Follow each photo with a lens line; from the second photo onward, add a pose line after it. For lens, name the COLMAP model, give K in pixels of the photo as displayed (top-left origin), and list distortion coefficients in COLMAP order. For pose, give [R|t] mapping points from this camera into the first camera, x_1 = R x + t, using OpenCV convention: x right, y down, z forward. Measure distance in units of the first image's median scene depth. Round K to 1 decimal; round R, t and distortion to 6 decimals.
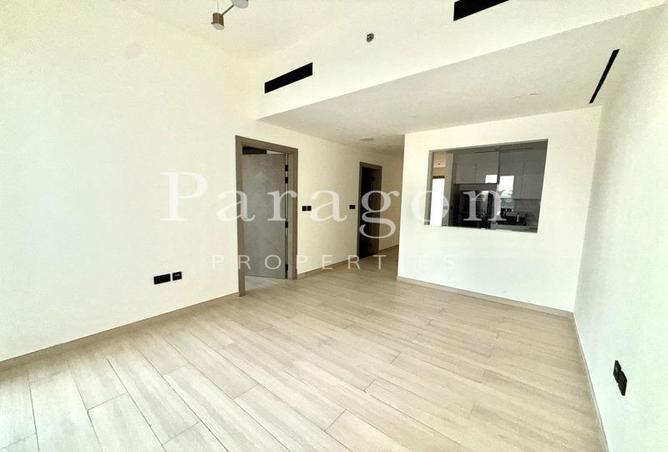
lens RADIAL K [[265.2, 0, 332.0], [0, 265.2, 226.5], [0, 0, 1]] dist [-0.001252, -0.000037]
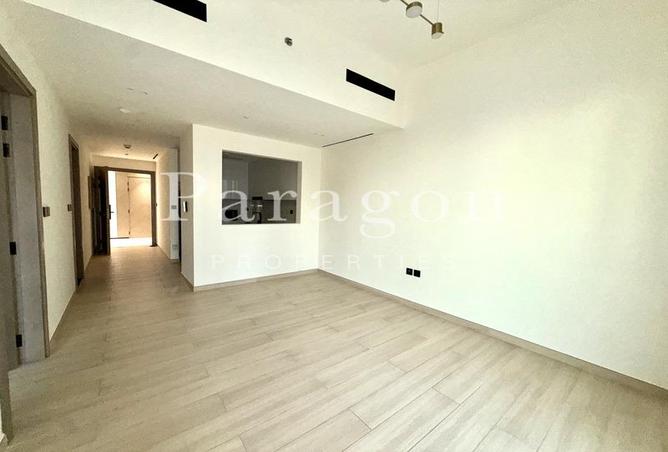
lens RADIAL K [[265.2, 0, 332.0], [0, 265.2, 226.5], [0, 0, 1]] dist [-0.001252, -0.000037]
pose [[0.224351, -0.082375, 0.971020, -0.856428], [0.079246, 0.994663, 0.066071, -0.055868], [-0.971281, 0.062126, 0.229682, 0.636837]]
